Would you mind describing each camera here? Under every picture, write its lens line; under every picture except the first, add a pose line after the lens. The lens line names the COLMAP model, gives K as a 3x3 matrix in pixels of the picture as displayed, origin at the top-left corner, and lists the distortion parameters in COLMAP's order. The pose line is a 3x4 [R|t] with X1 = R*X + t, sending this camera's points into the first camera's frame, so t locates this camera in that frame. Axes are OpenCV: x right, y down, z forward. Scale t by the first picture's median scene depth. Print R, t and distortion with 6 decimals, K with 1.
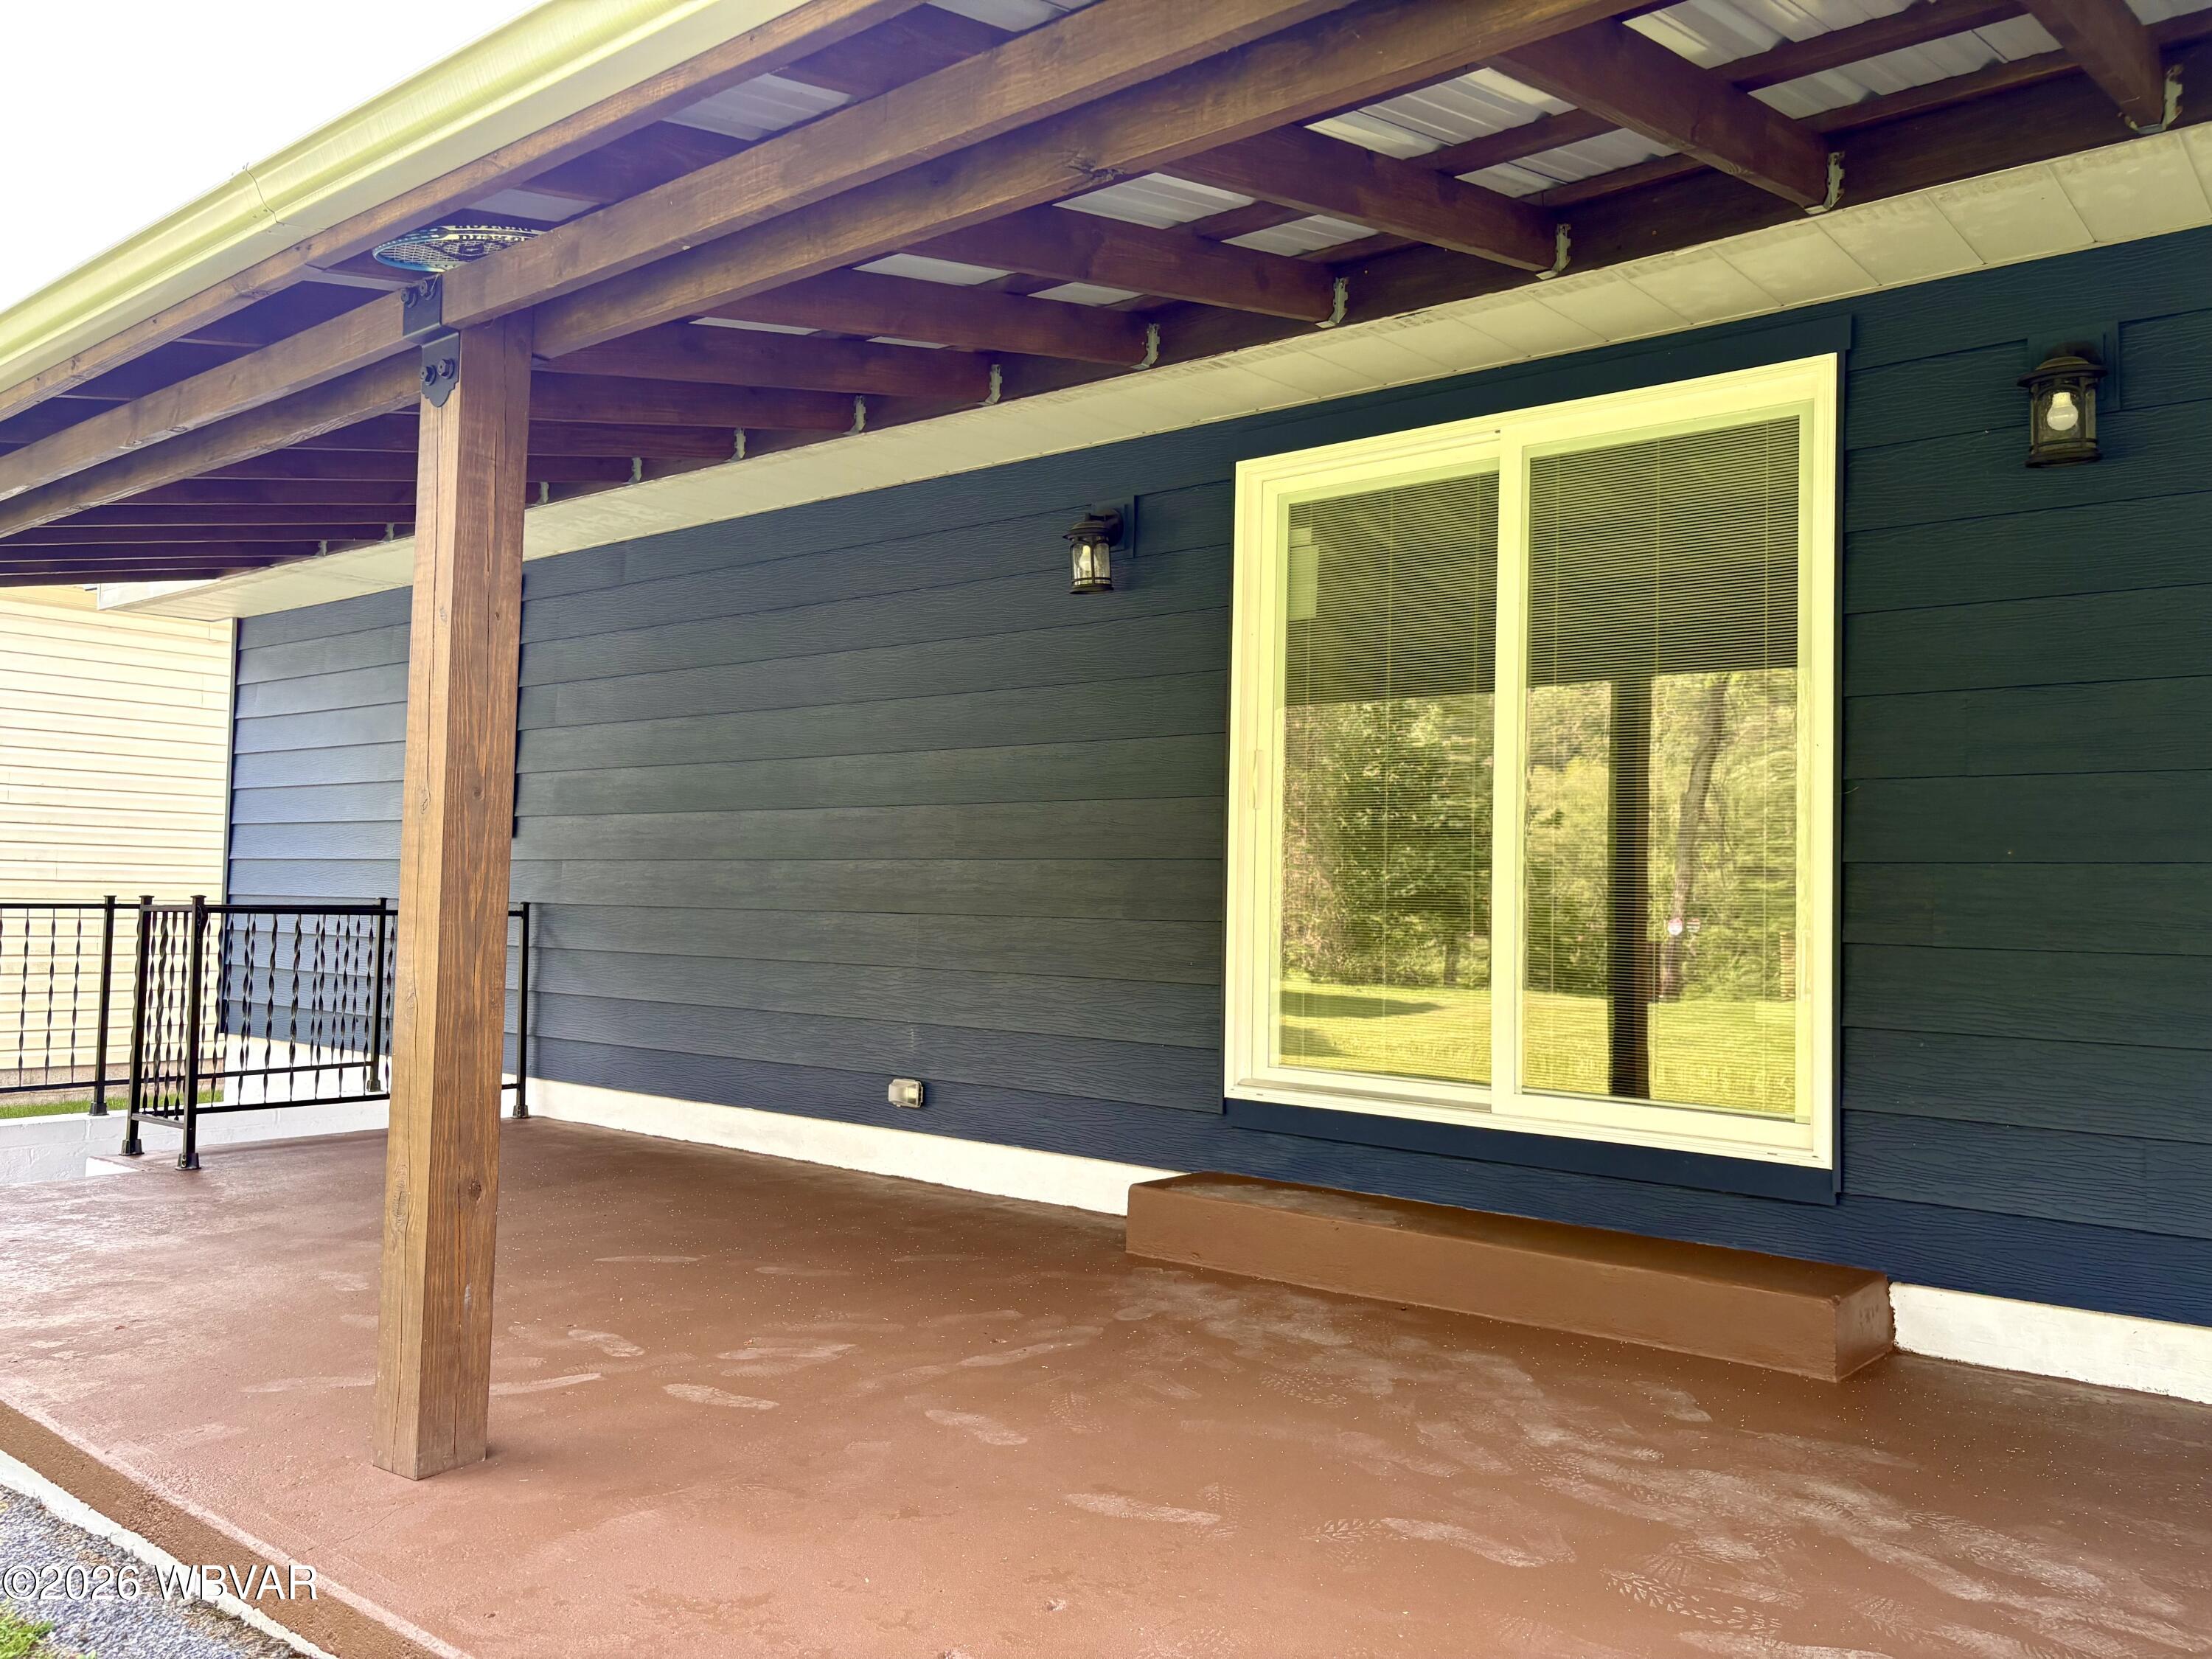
lens RADIAL K [[1675.2, 0, 1109.7], [0, 1675.2, 839.0], [0, 0, 1]] dist [0.088786, -0.107063]
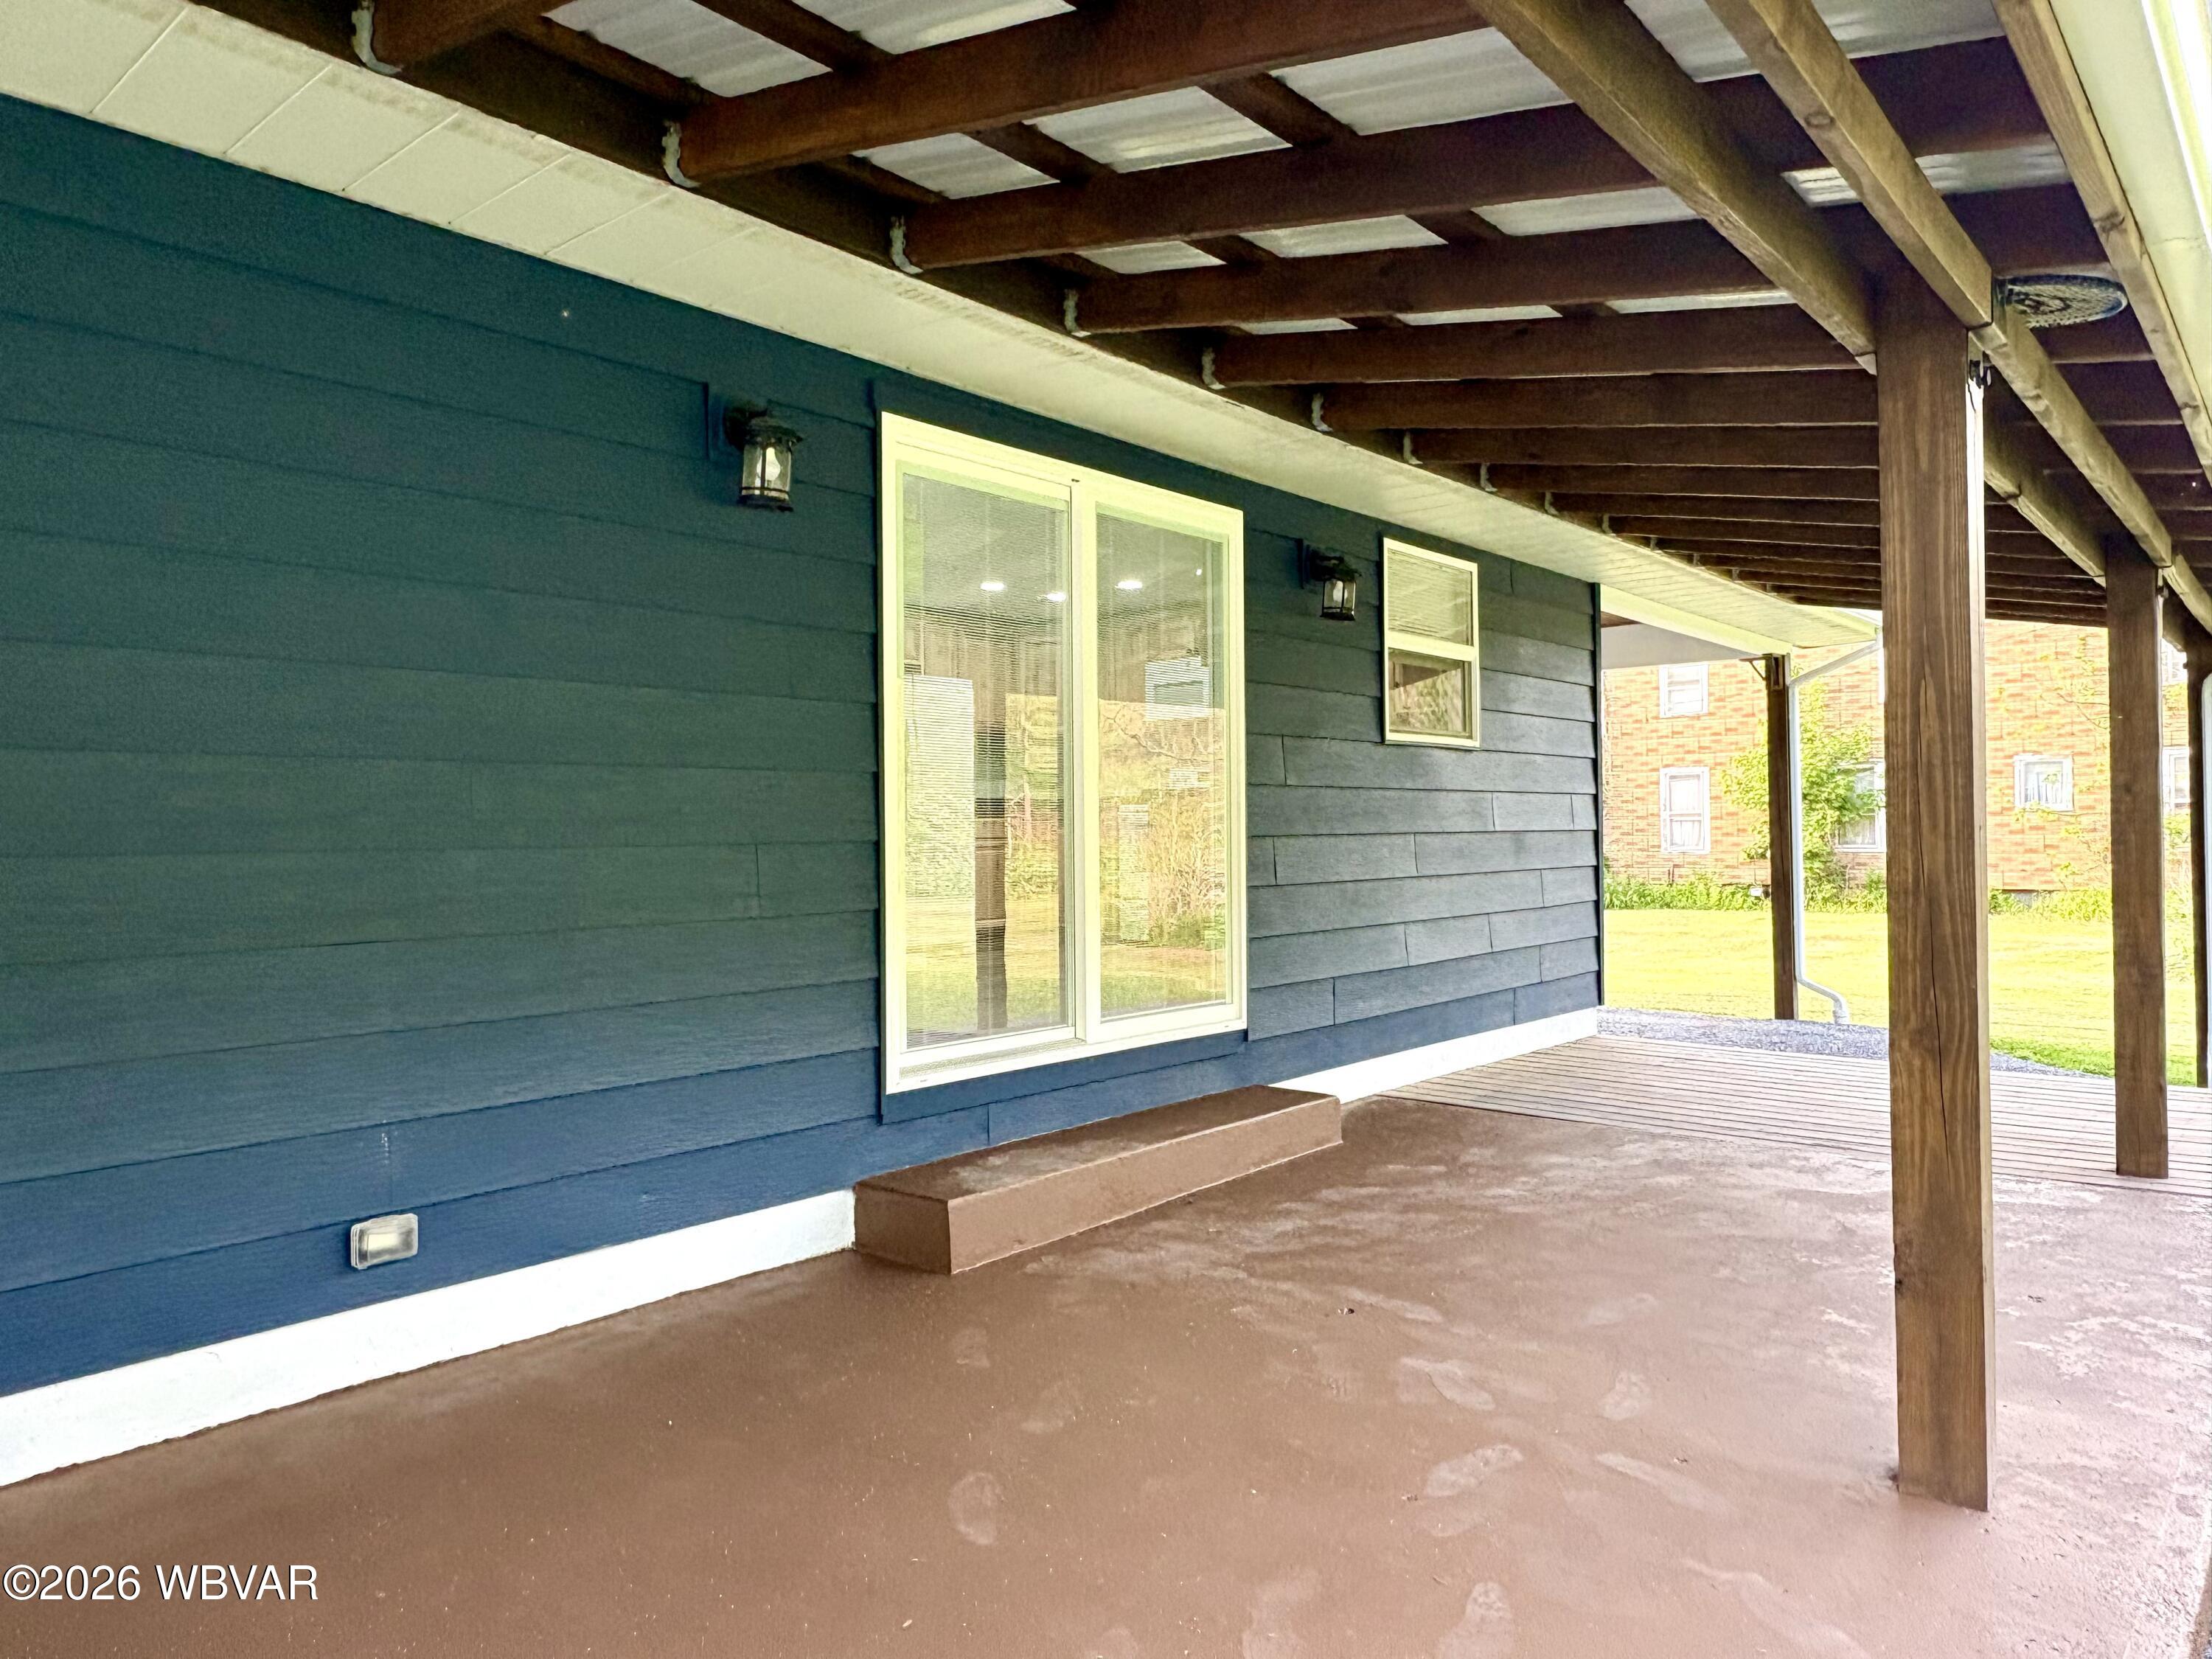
lens RADIAL K [[1416.7, 0, 1101.3], [0, 1416.7, 836.2], [0, 0, 1]] dist [-0.041150, 0.000228]
pose [[0.049710, -0.024371, 0.998466, -0.952010], [-0.018887, 0.999501, 0.025337, -0.016152], [-0.998585, -0.020117, 0.049225, 1.136224]]
